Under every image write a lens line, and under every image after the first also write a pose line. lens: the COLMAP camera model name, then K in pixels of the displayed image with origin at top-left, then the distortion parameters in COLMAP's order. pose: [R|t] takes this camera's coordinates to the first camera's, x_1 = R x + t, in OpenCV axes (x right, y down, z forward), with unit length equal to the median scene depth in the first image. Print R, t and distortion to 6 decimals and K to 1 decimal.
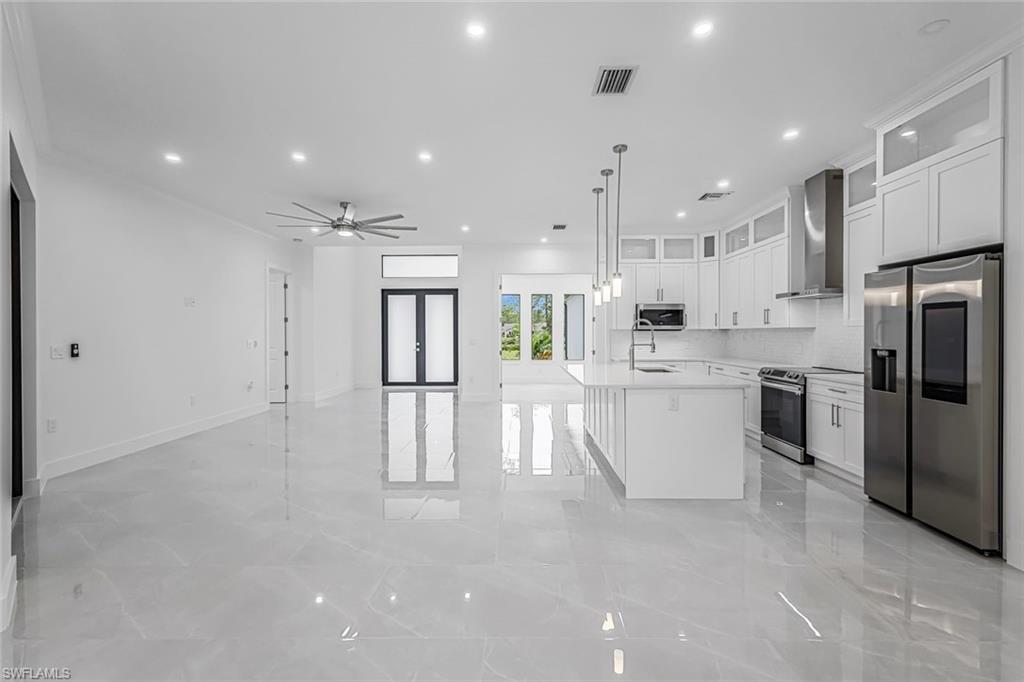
lens RADIAL K [[446.9, 0, 513.0], [0, 446.9, 335.8], [0, 0, 1]] dist [0.000892, 0.000223]
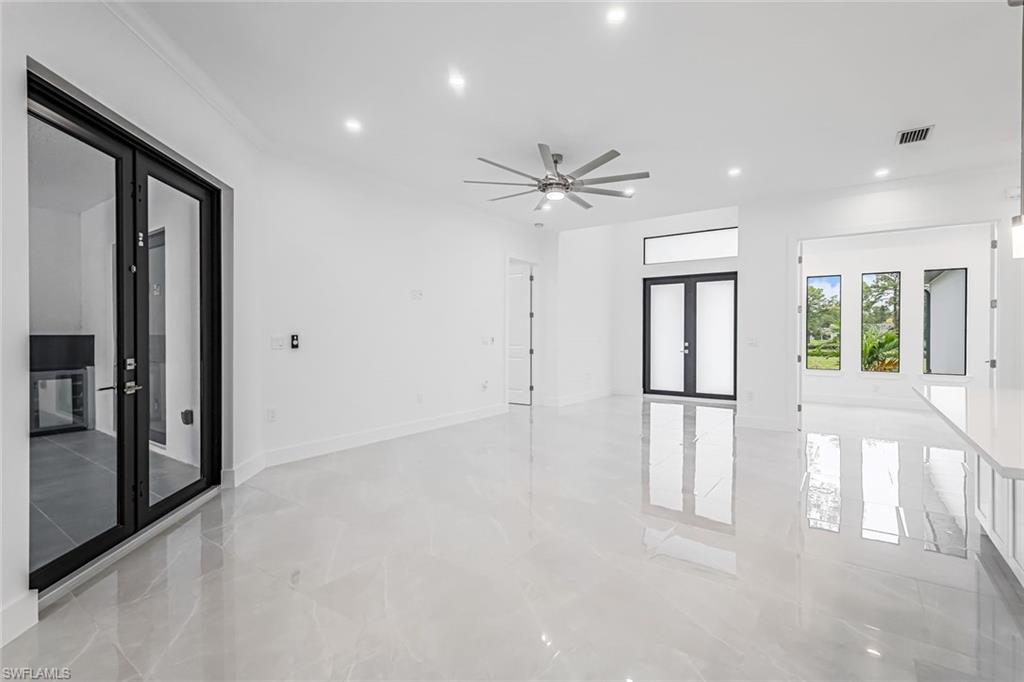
lens RADIAL K [[459.8, 0, 542.2], [0, 459.8, 338.3], [0, 0, 1]] dist [0.002531, 0.000229]
pose [[0.836934, 0.009316, -0.547225, 0.032463], [-0.008817, 0.999955, 0.003538, 0.010262], [0.547233, 0.001864, 0.836978, 0.269941]]
